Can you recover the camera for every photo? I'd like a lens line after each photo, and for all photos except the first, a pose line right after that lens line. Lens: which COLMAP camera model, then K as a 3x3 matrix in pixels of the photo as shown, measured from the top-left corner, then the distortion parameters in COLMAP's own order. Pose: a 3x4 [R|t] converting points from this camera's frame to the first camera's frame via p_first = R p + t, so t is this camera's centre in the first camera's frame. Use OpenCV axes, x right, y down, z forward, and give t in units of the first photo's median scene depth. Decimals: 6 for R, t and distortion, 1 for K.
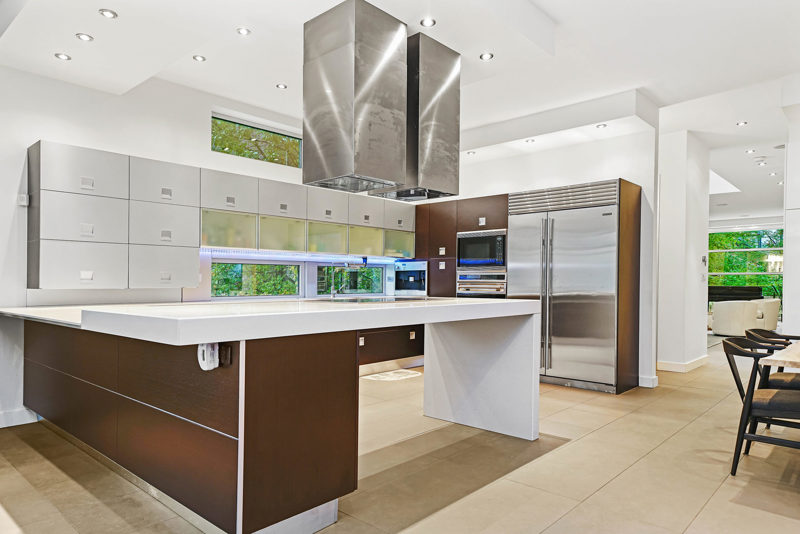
lens RADIAL K [[517.7, 0, 398.1], [0, 517.7, 284.6], [0, 0, 1]] dist [0.027638, -0.000688]
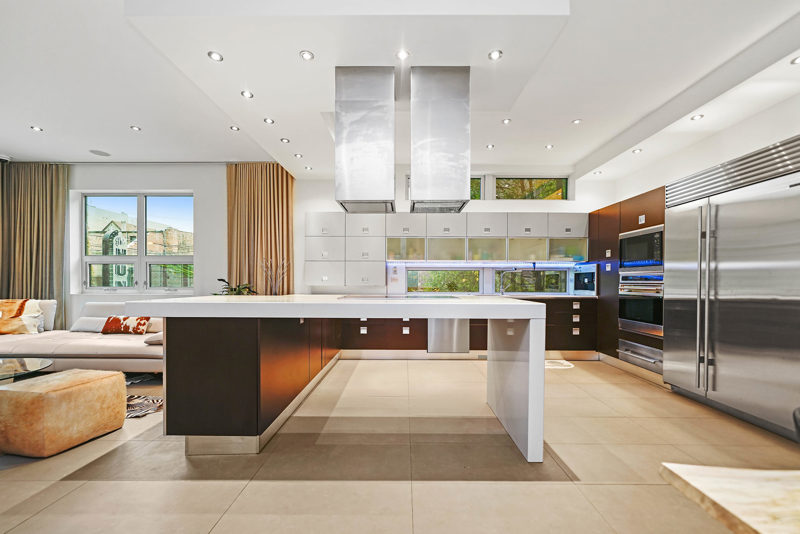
lens RADIAL K [[324.3, 0, 402.3], [0, 324.3, 283.9], [0, 0, 1]] dist [-0.000485, 0.000319]
pose [[0.674306, 0.004213, -0.738440, 0.306067], [-0.005966, 0.999982, 0.000257, -0.001116], [0.738428, 0.004232, 0.674319, 0.273917]]
